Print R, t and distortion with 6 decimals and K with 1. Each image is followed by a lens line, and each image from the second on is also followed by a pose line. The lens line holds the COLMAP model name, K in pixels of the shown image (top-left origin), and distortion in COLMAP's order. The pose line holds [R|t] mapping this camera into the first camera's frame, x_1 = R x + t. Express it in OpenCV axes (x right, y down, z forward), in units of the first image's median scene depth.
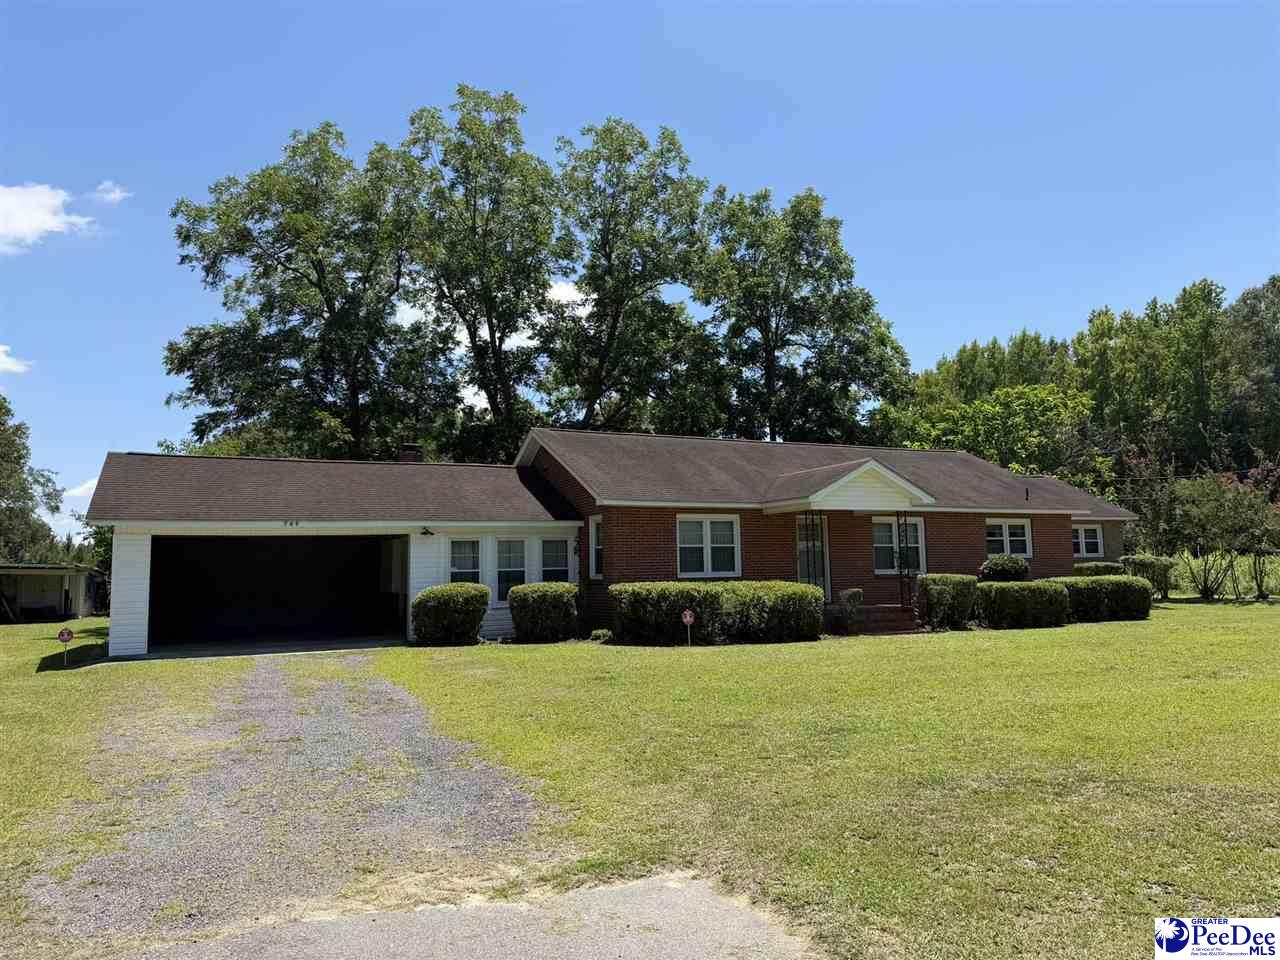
lens RADIAL K [[910.8, 0, 647.3], [0, 910.8, 476.8], [0, 0, 1]] dist [0.070365, -0.068361]
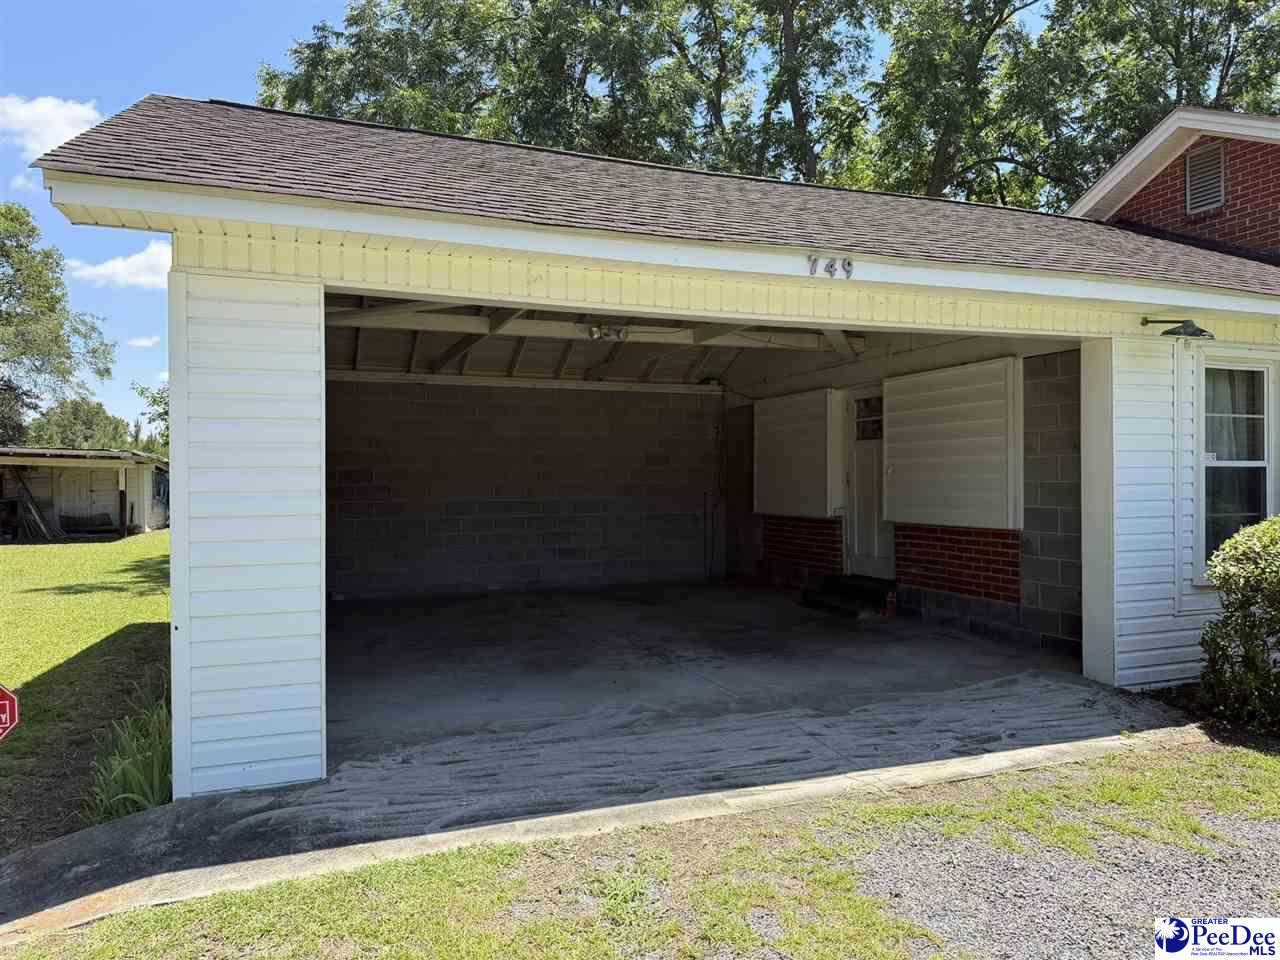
lens RADIAL K [[910.8, 0, 641.4], [0, 910.8, 473.3], [0, 0, 1]] dist [0.070365, -0.068361]
pose [[0.997510, 0.013262, -0.069265, -0.322603], [-0.006377, 0.995097, 0.098695, 0.063976], [0.070234, -0.098008, 0.992704, 0.564574]]
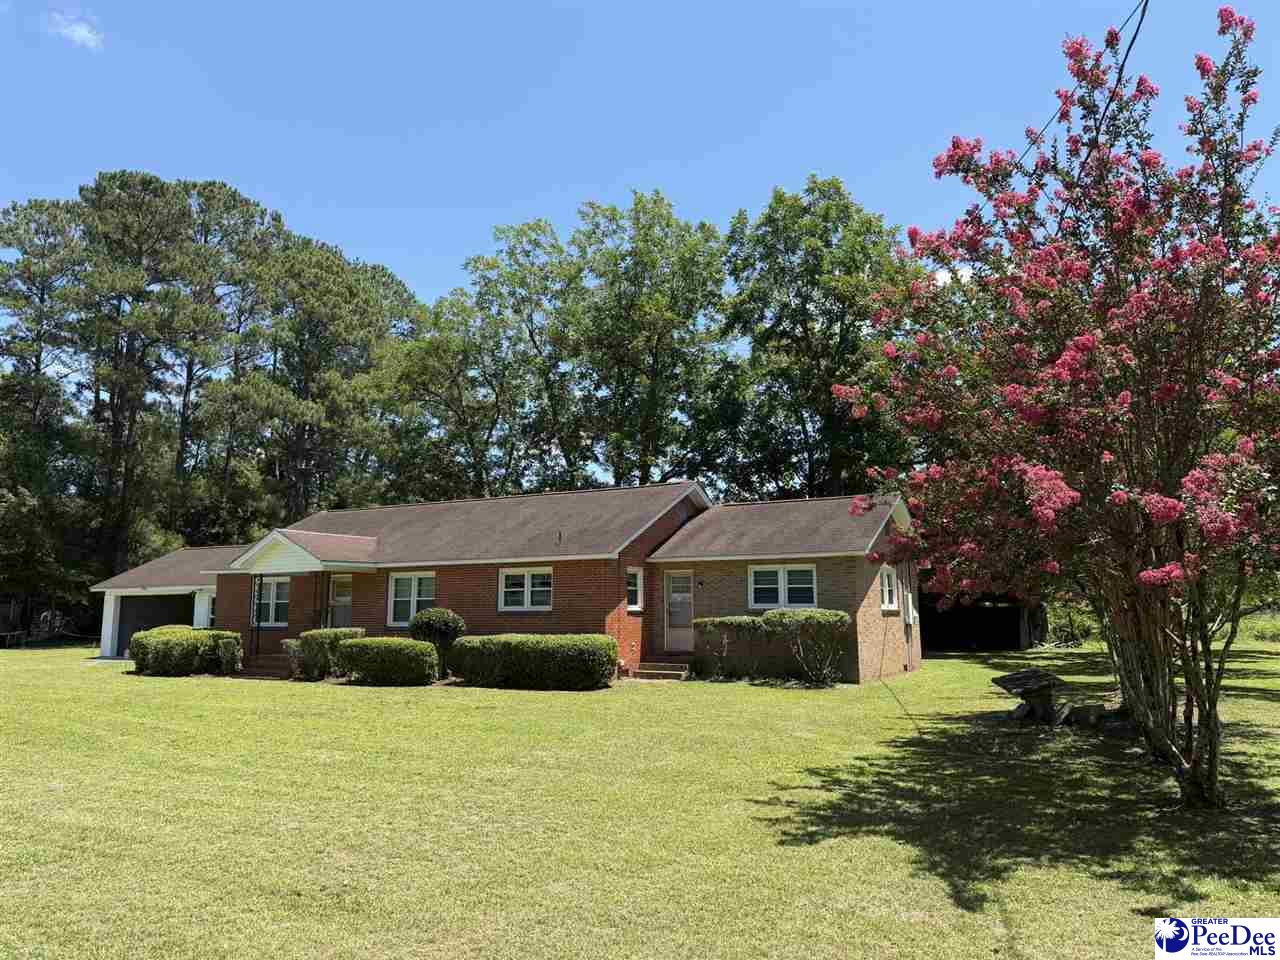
lens RADIAL K [[910.8, 0, 636.9], [0, 910.8, 489.5], [0, 0, 1]] dist [0.070365, -0.068361]
pose [[0.599283, -0.097778, -0.794543, 1.177820], [0.066537, 0.995162, -0.072282, 0.040829], [0.797767, -0.009549, 0.602890, 0.537741]]
